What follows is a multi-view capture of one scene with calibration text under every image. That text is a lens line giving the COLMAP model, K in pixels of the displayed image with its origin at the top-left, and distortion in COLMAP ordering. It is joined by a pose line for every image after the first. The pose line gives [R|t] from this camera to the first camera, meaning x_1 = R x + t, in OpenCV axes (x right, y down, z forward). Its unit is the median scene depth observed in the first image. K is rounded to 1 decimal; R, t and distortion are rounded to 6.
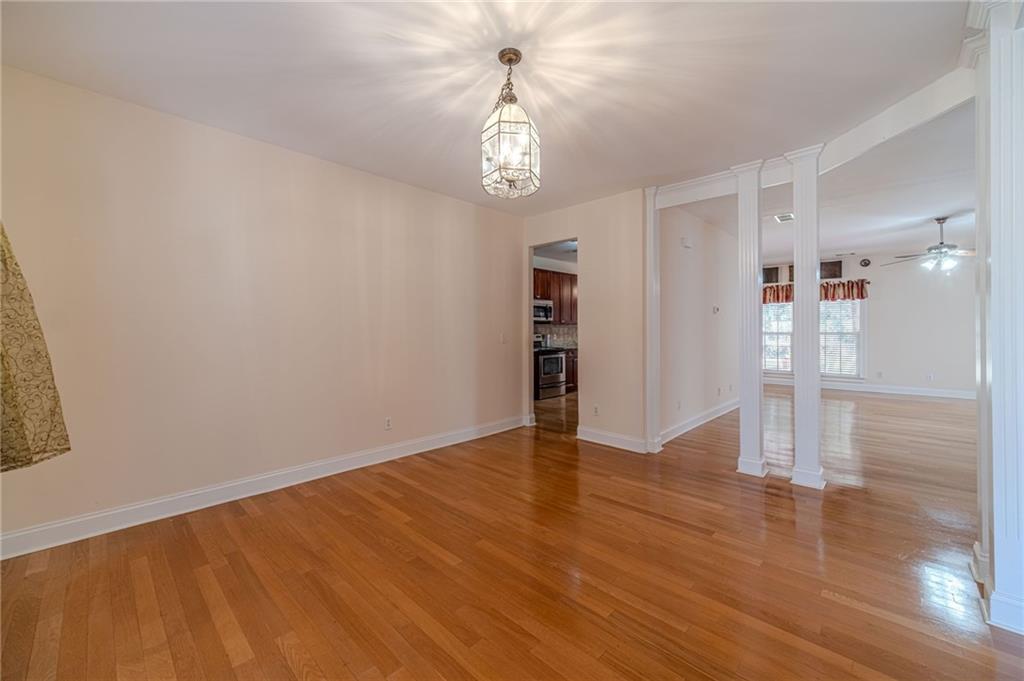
lens RADIAL K [[406.3, 0, 512.5], [0, 406.3, 329.3], [0, 0, 1]] dist [0.014081, -0.001602]
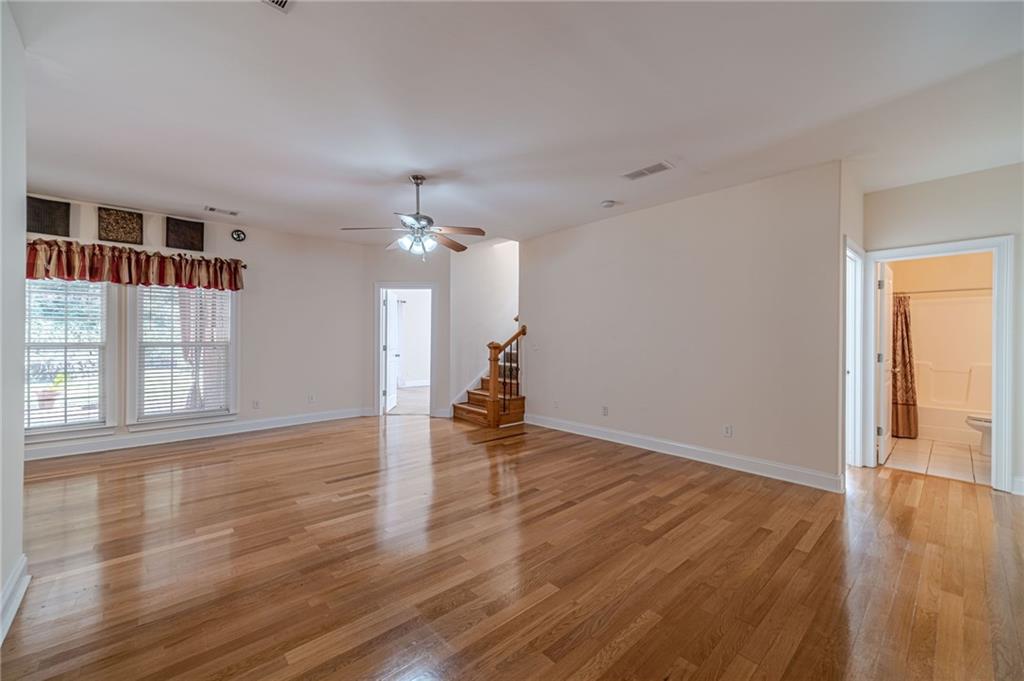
lens RADIAL K [[406.3, 0, 516.6], [0, 406.3, 337.3], [0, 0, 1]] dist [0.014081, -0.001602]
pose [[0.065859, 0.006444, 0.997808, 0.238581], [-0.002164, 0.999978, -0.006315, 0.002708], [-0.997827, -0.001744, 0.065871, 0.511112]]
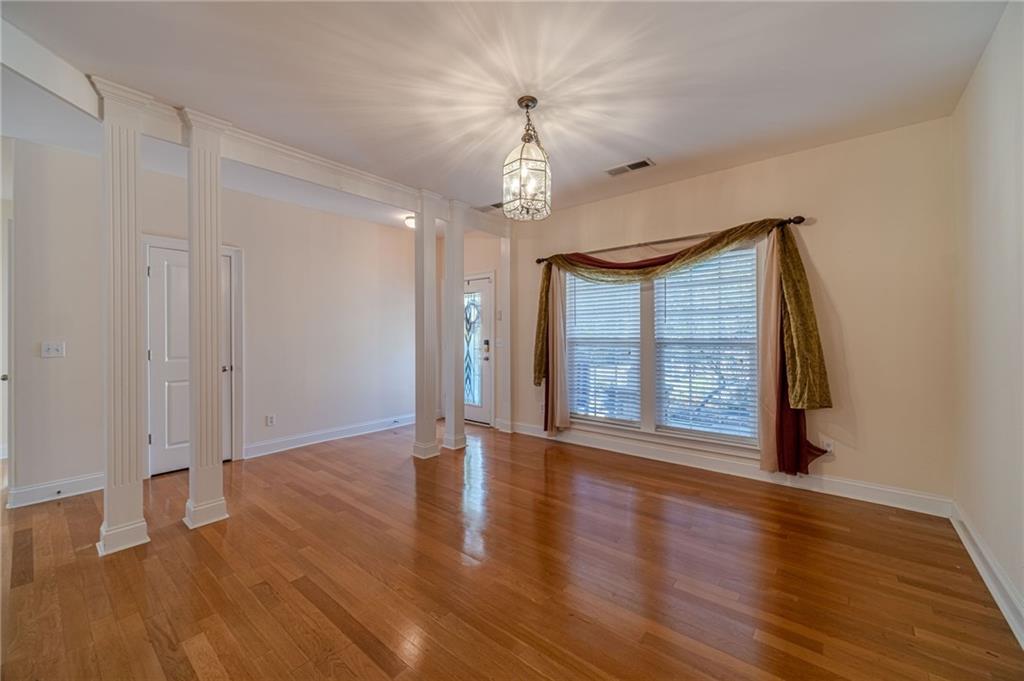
lens RADIAL K [[406.3, 0, 507.2], [0, 406.3, 334.3], [0, 0, 1]] dist [0.014081, -0.001602]
pose [[-0.997905, 0.006009, -0.064411, 0.033964], [0.005861, 0.999980, 0.002482, -0.000119], [0.064424, 0.002099, -0.997920, 0.556472]]
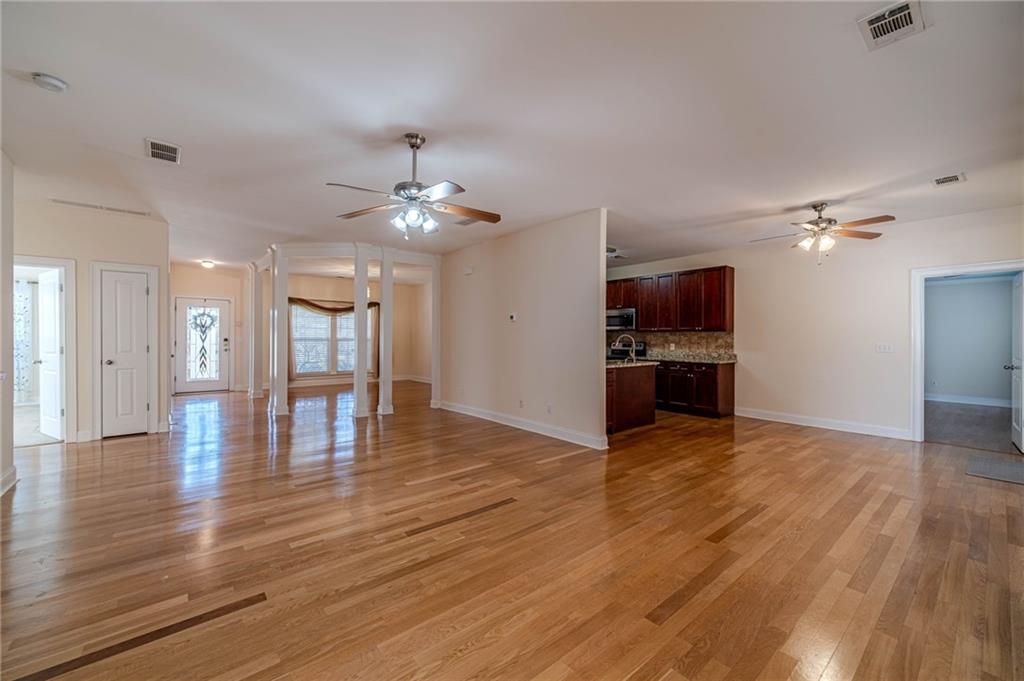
lens RADIAL K [[406.3, 0, 515.0], [0, 406.3, 335.1], [0, 0, 1]] dist [0.014081, -0.001602]
pose [[-0.112213, -0.004911, -0.993672, 1.028361], [-0.007938, 0.999960, -0.004045, 0.000092], [0.993652, 0.007434, -0.112247, 0.778420]]
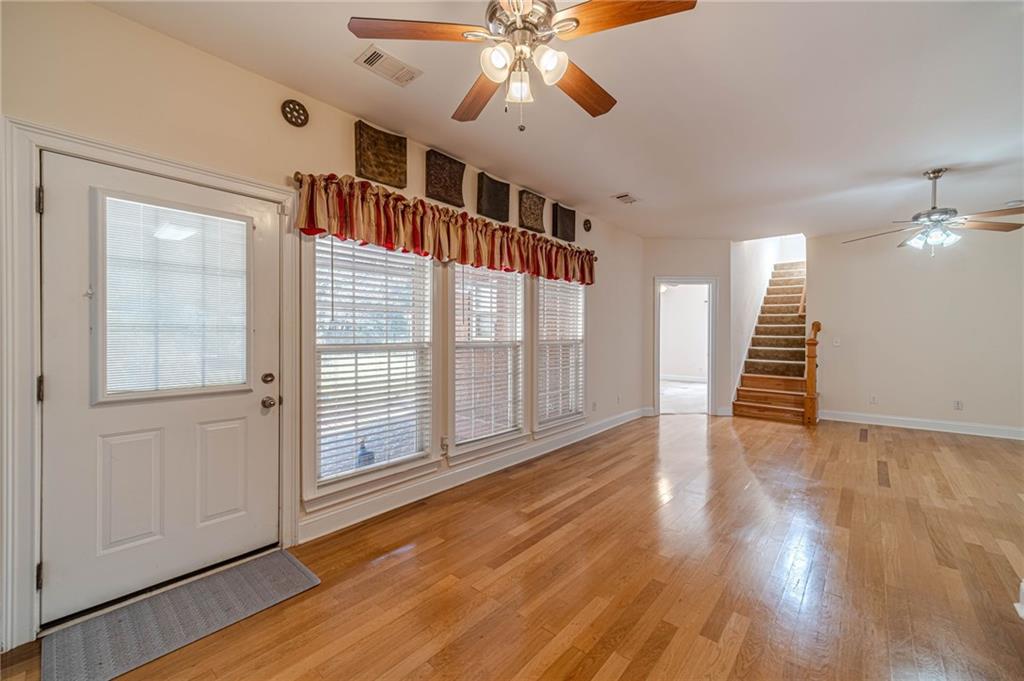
lens RADIAL K [[406.3, 0, 524.3], [0, 406.3, 339.5], [0, 0, 1]] dist [0.014081, -0.001602]
pose [[-0.061852, -0.008945, 0.998045, 0.263981], [0.000414, 0.999960, 0.008988, 0.000885], [-0.998085, 0.000969, -0.061846, 1.120932]]
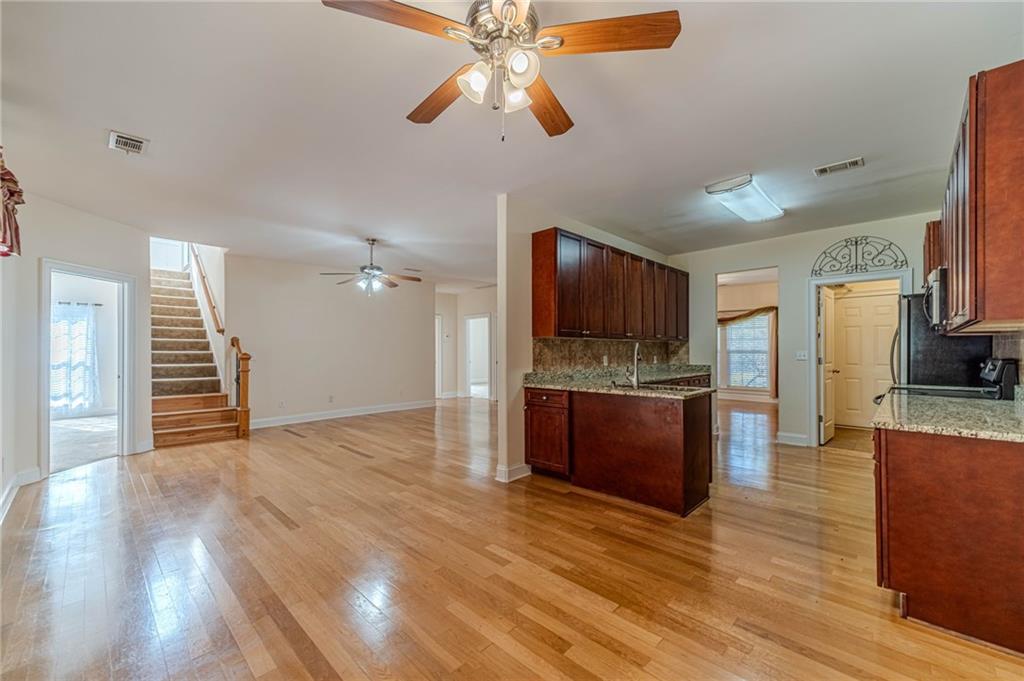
lens RADIAL K [[406.3, 0, 505.1], [0, 406.3, 348.5], [0, 0, 1]] dist [0.014081, -0.001602]
pose [[-0.999734, 0.005669, 0.022350, 0.452390], [0.005651, 0.999984, -0.000858, 0.000618], [-0.022355, -0.000731, -0.999750, 1.298918]]
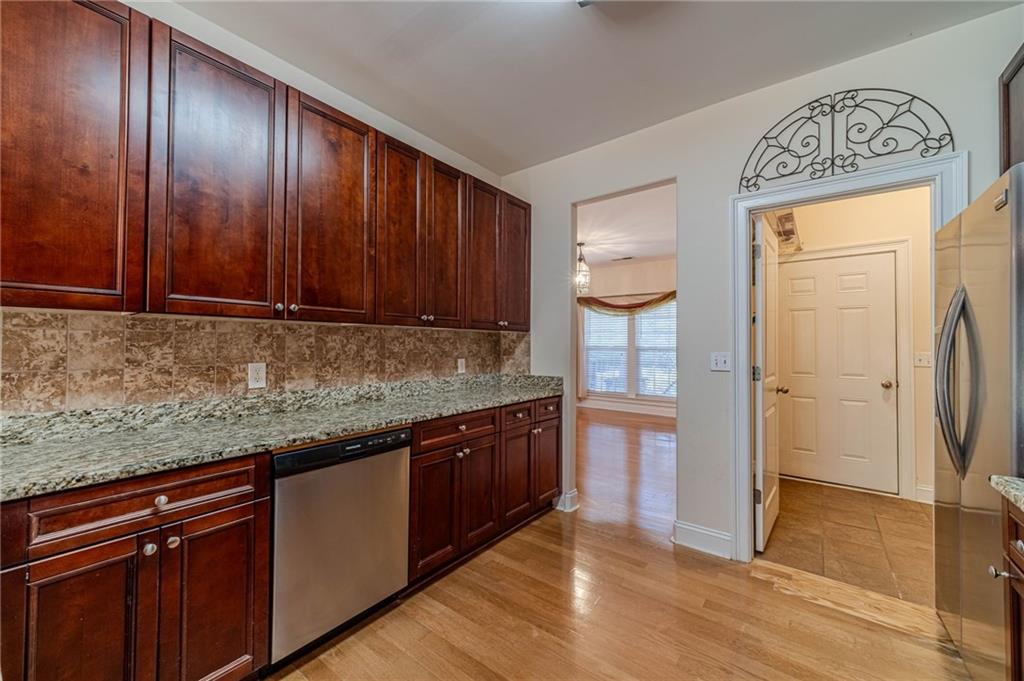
lens RADIAL K [[406.3, 0, 508.3], [0, 406.3, 337.7], [0, 0, 1]] dist [0.014081, -0.001602]
pose [[-0.994796, -0.003616, -0.101824, 0.194514], [-0.002308, 0.999913, -0.012964, 0.000178], [0.101862, -0.012661, -0.994718, 0.940217]]
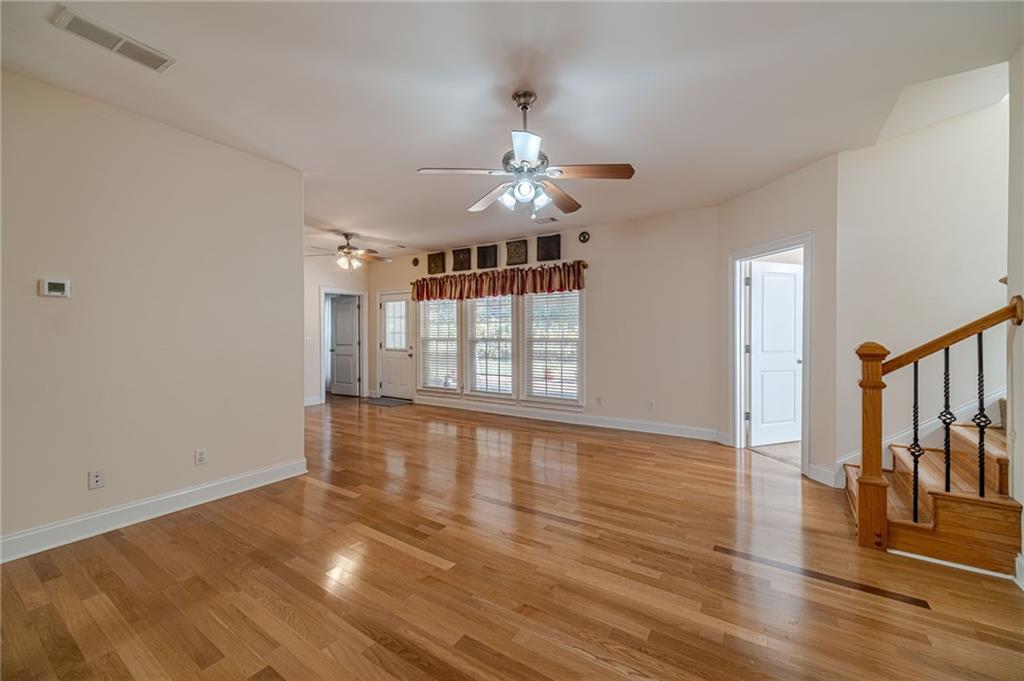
lens RADIAL K [[406.3, 0, 515.9], [0, 406.3, 334.3], [0, 0, 1]] dist [0.014081, -0.001602]
pose [[0.982835, 0.001459, 0.184479, 0.618304], [-0.001305, 0.999999, -0.000954, 0.000436], [-0.184480, 0.000697, 0.982836, 0.352332]]
